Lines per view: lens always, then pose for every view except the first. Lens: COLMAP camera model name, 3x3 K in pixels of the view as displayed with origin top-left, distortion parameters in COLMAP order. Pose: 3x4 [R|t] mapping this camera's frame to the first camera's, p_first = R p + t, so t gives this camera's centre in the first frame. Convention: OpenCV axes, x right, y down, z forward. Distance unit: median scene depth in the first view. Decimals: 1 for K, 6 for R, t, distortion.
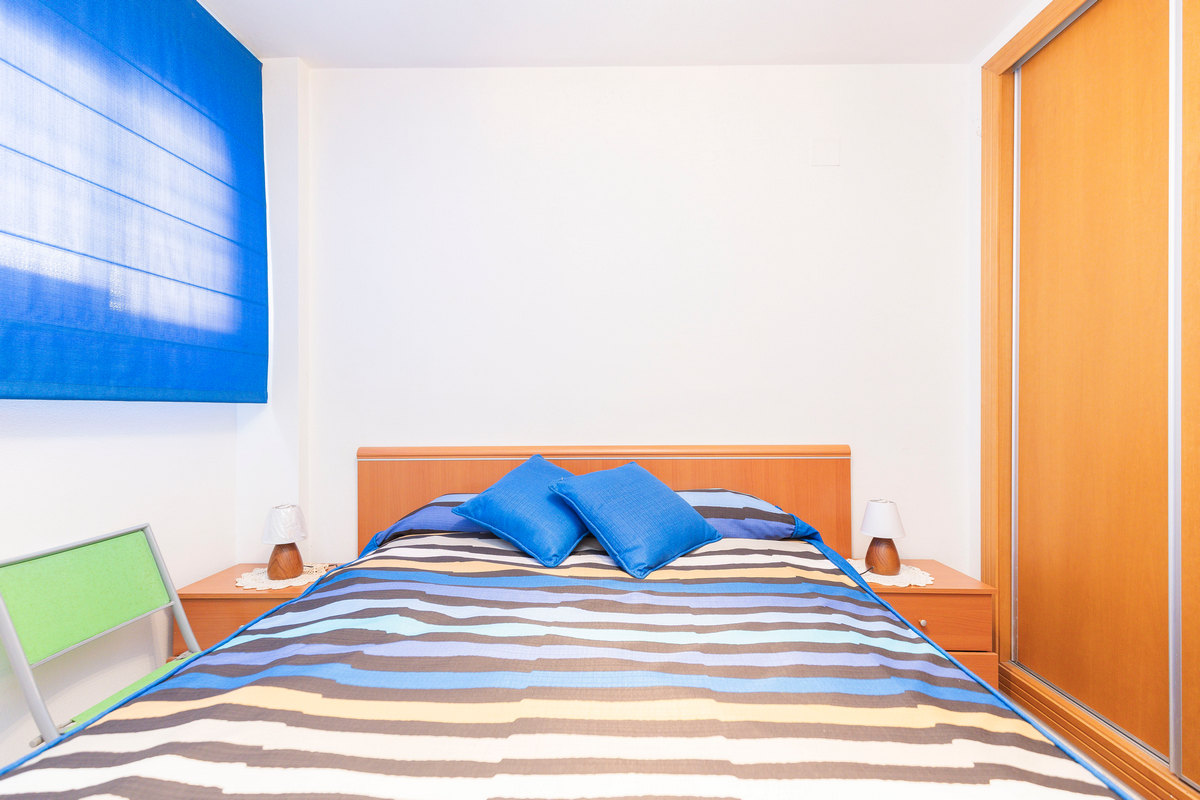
lens RADIAL K [[527.9, 0, 604.6], [0, 527.9, 402.5], [0, 0, 1]] dist [0.002637, 0.000273]
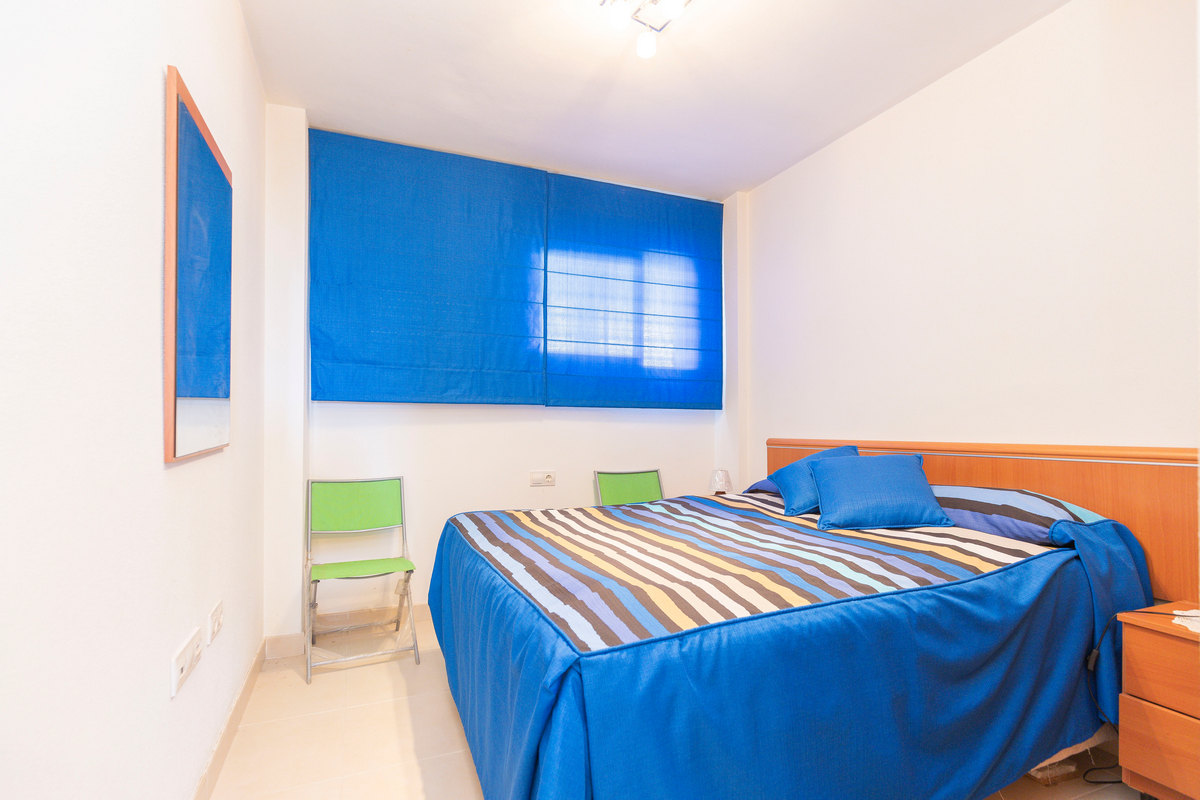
lens RADIAL K [[527.9, 0, 604.6], [0, 527.9, 402.5], [0, 0, 1]] dist [0.002637, 0.000273]
pose [[0.442778, -0.036235, -0.895899, 0.834728], [0.010413, 0.999323, -0.035272, 0.041678], [0.896571, 0.006289, 0.442856, -0.072785]]
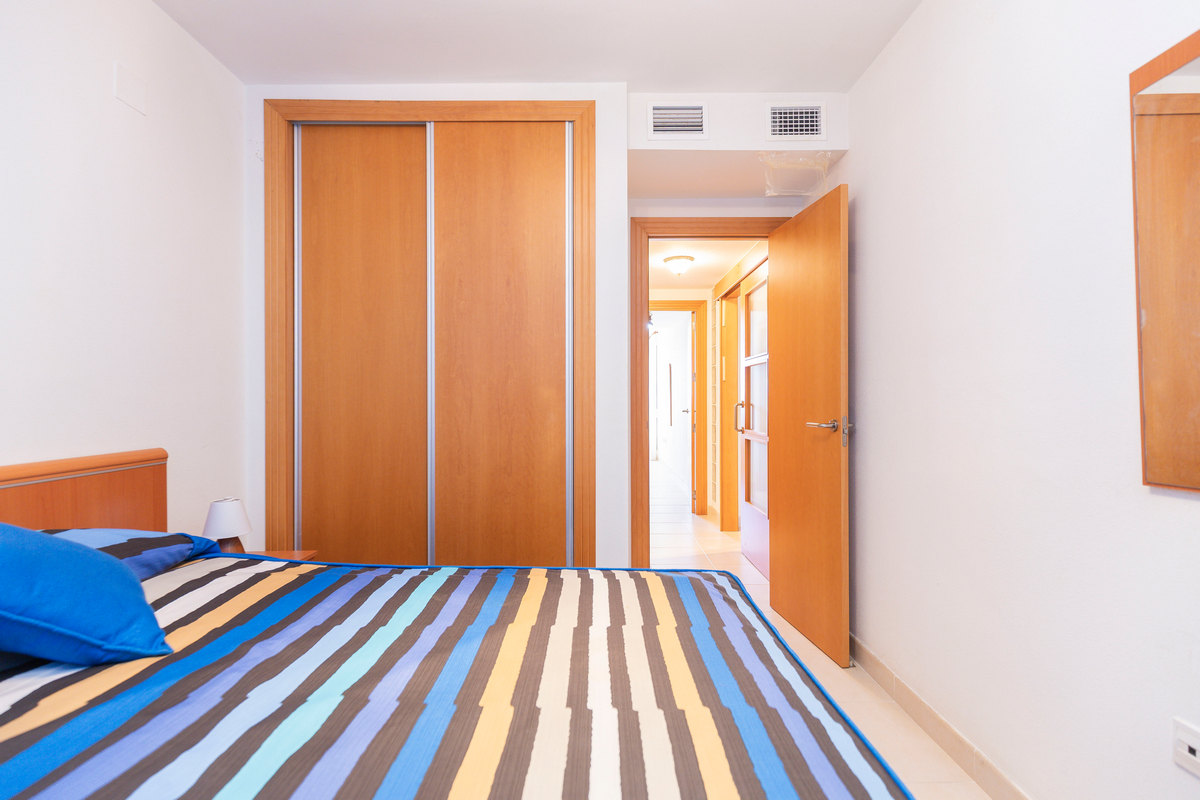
lens RADIAL K [[527.9, 0, 604.6], [0, 527.9, 402.5], [0, 0, 1]] dist [0.002637, 0.000273]
pose [[-0.008570, -0.004831, 0.999952, -0.496477], [-0.002806, 0.999985, 0.004807, -0.000166], [-0.999959, -0.002765, -0.008584, 0.344154]]
